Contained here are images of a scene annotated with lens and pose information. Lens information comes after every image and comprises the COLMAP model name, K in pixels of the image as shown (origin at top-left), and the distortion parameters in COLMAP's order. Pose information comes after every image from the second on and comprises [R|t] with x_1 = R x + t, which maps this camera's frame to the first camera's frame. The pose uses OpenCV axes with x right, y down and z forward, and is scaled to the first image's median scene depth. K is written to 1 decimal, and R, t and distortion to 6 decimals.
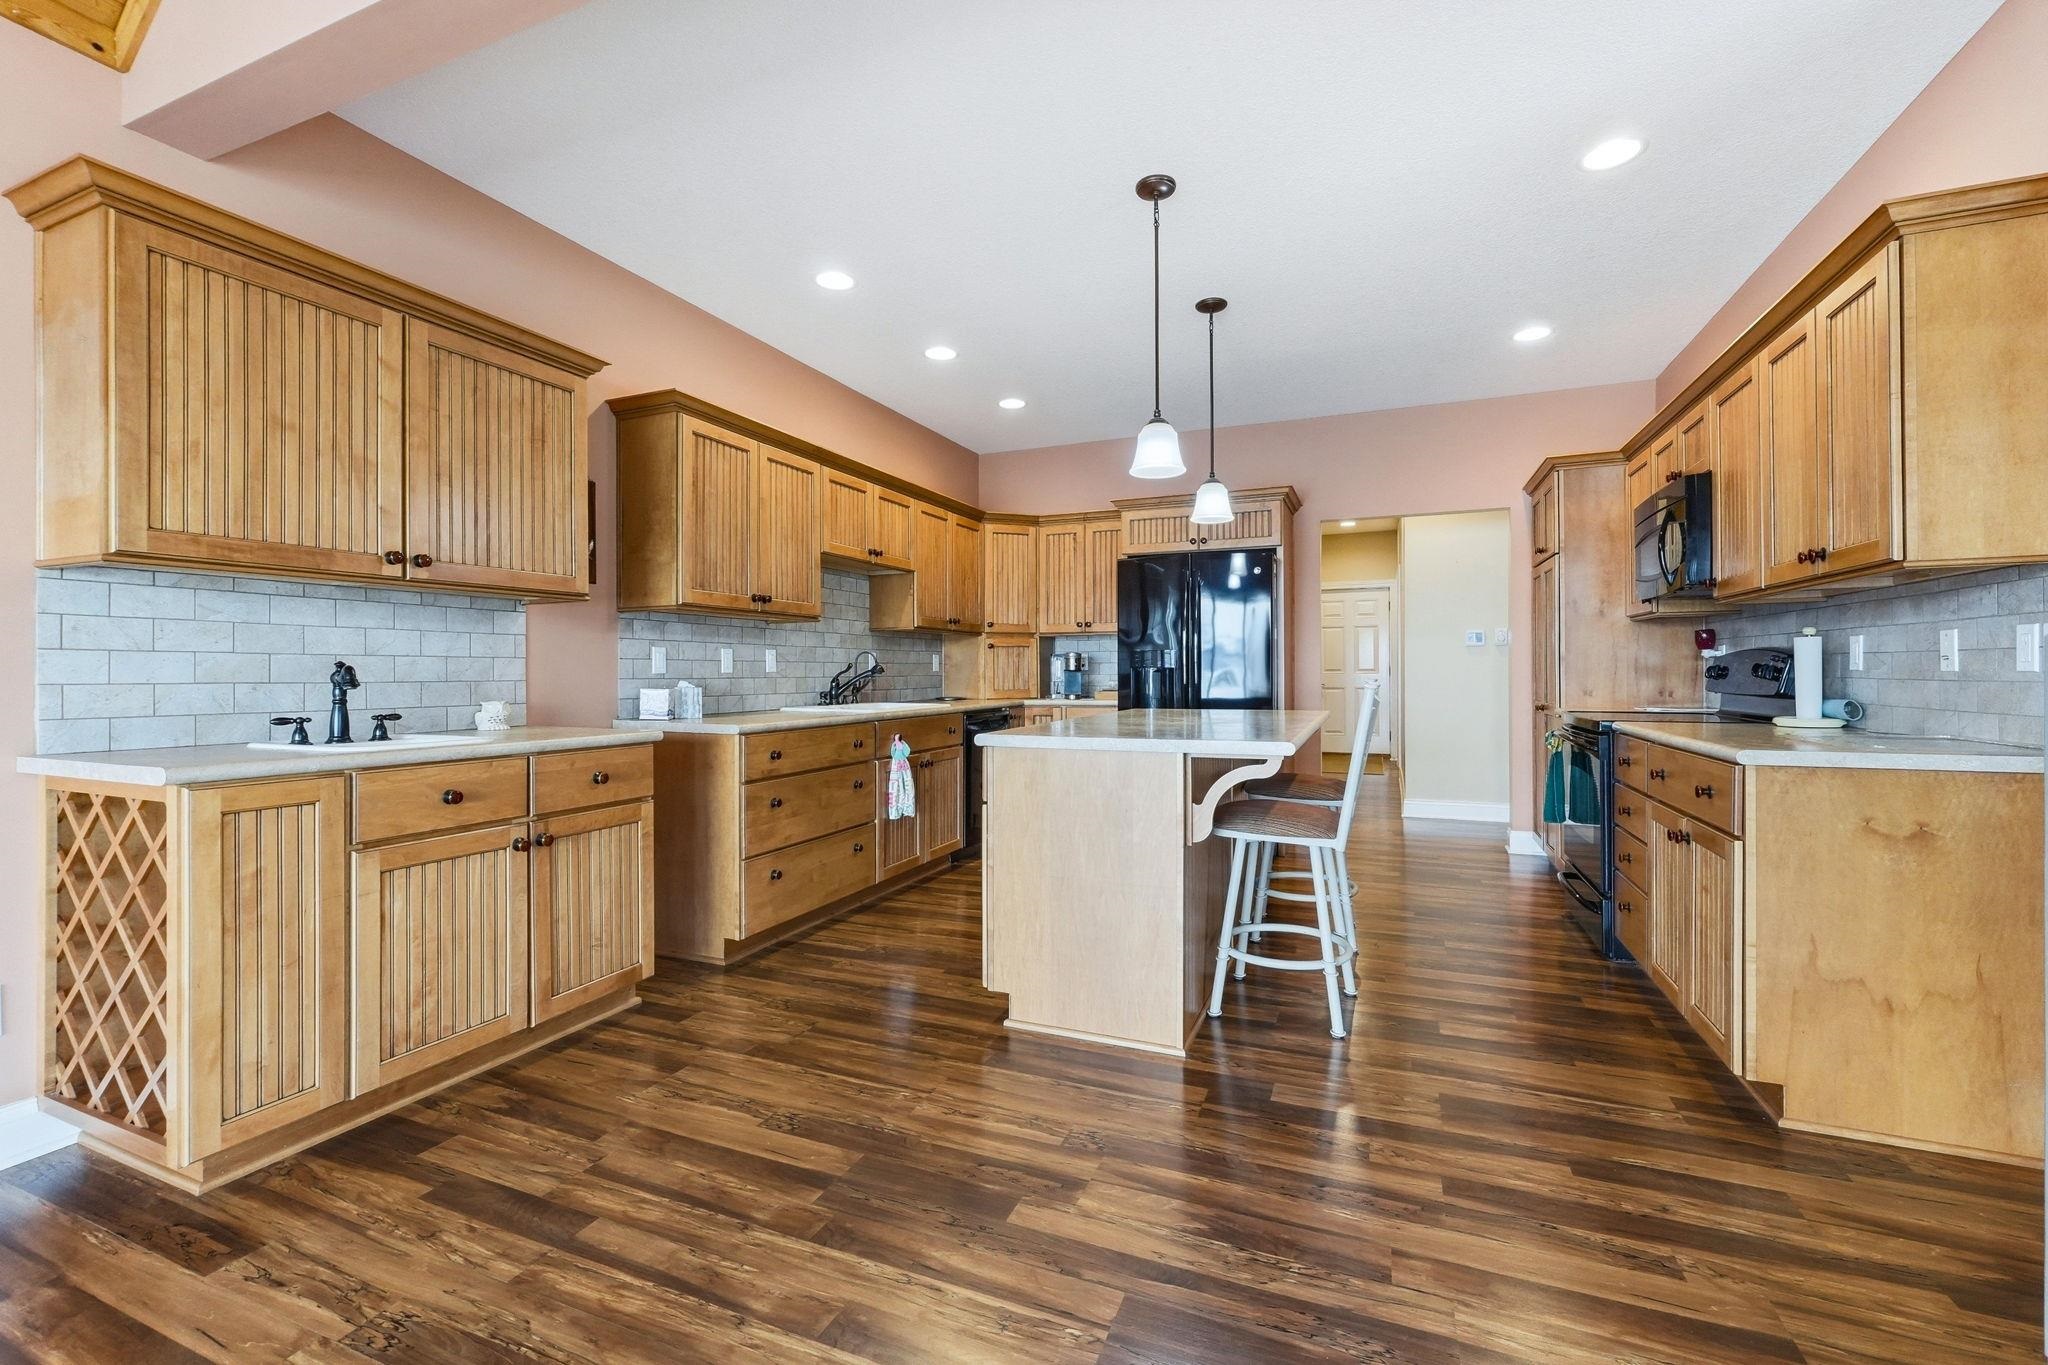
lens RADIAL K [[862.8, 0, 1028.6], [0, 862.8, 675.2], [0, 0, 1]] dist [-0.003600, 0.000568]
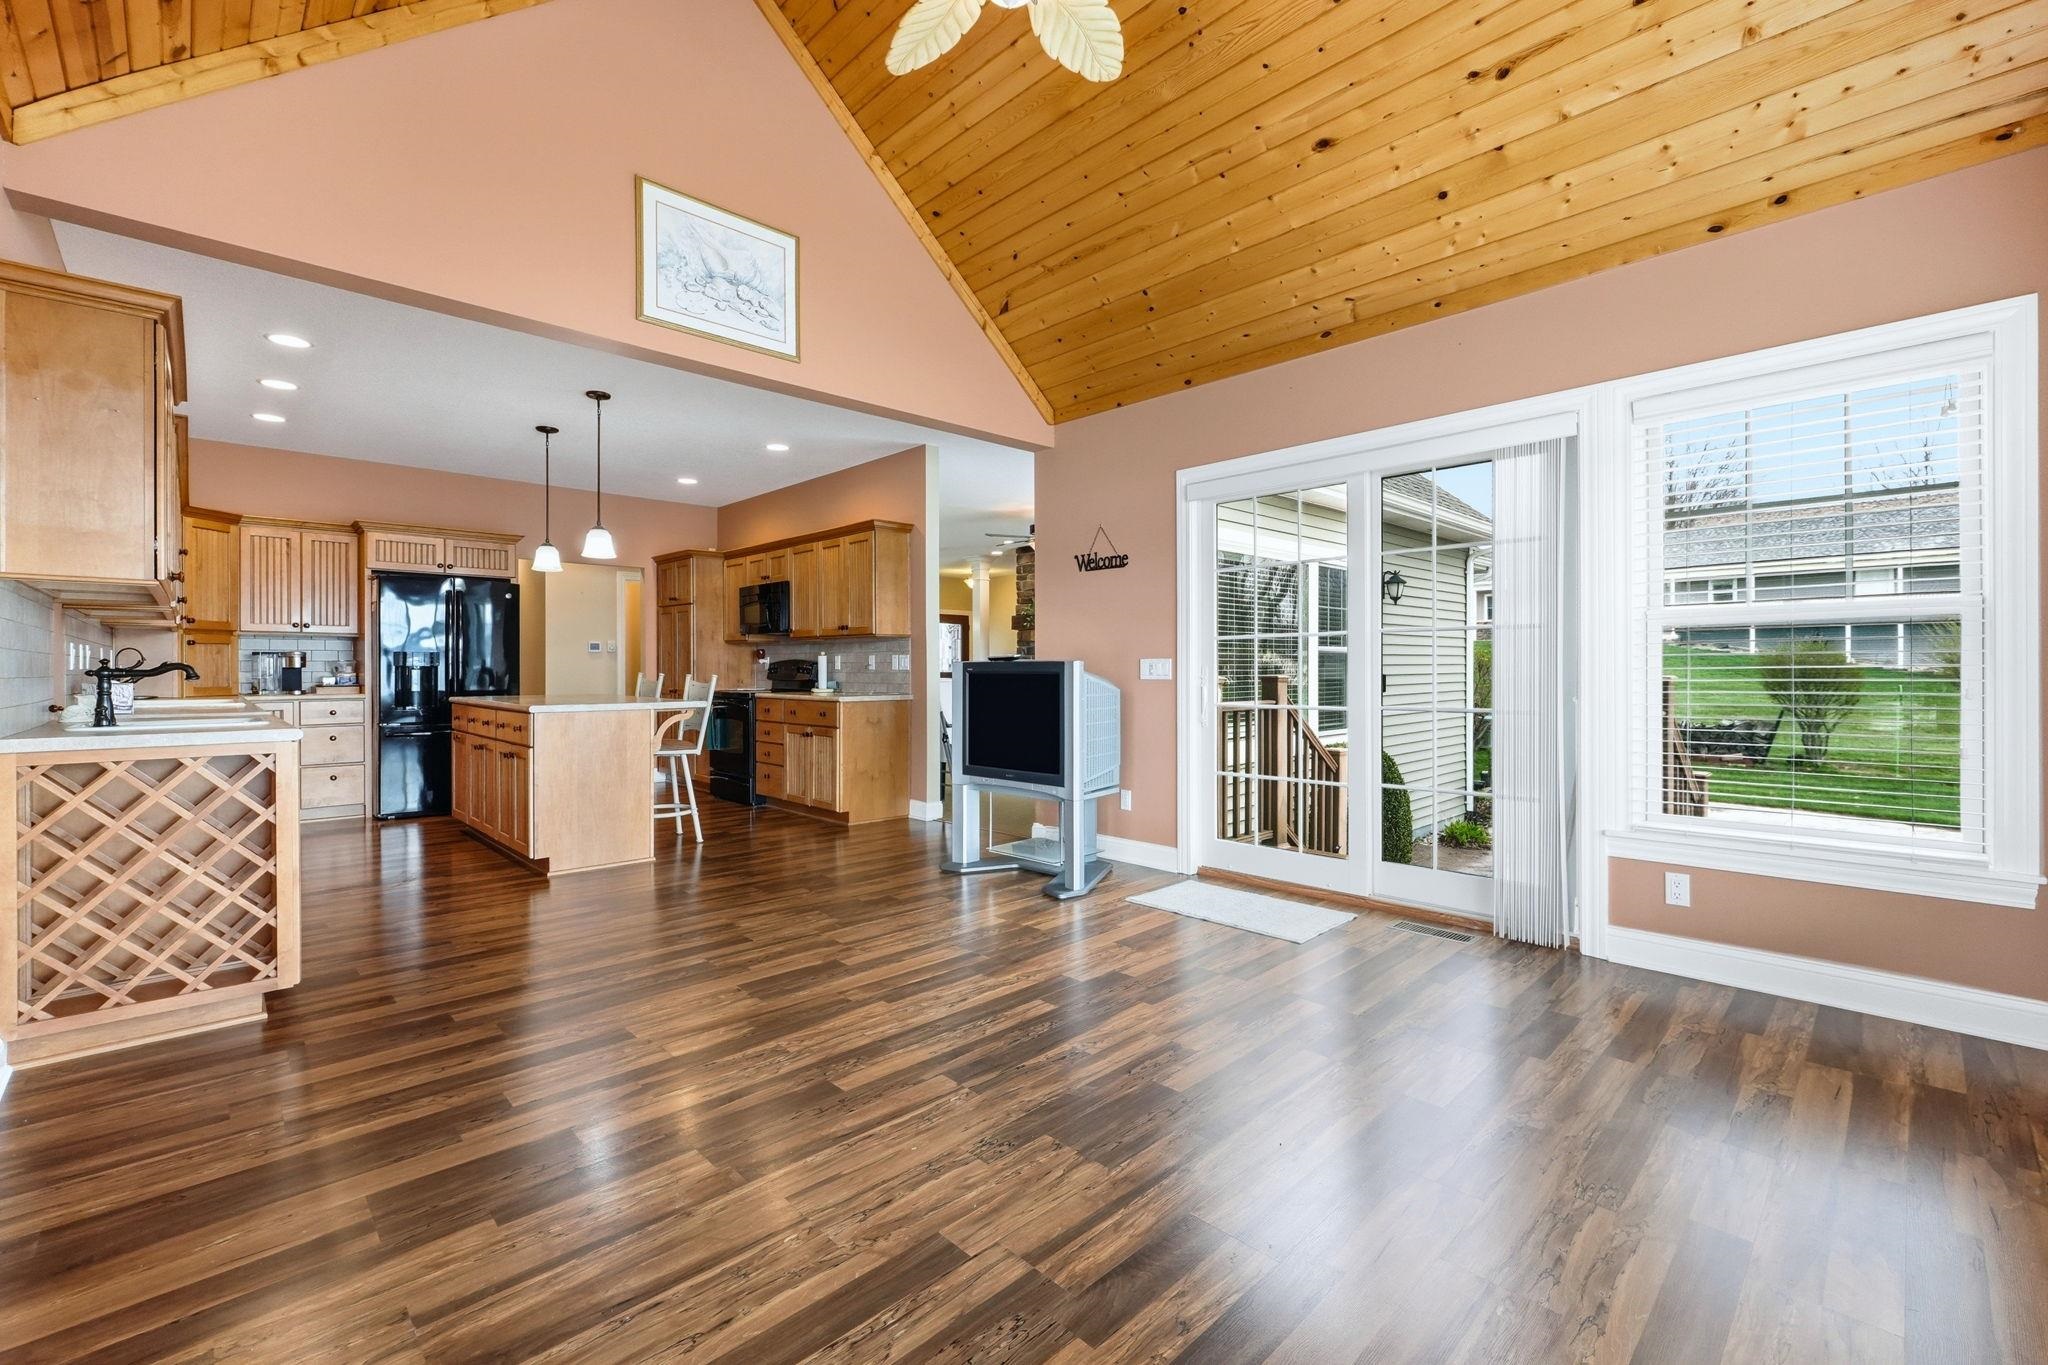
lens RADIAL K [[862.8, 0, 1026.4], [0, 862.8, 673.0], [0, 0, 1]] dist [-0.003600, 0.000568]
pose [[0.389758, -0.001160, 0.920917, -1.165882], [0.002574, 0.999997, 0.000171, 0.006277], [-0.920914, 0.002304, 0.389759, -0.511284]]
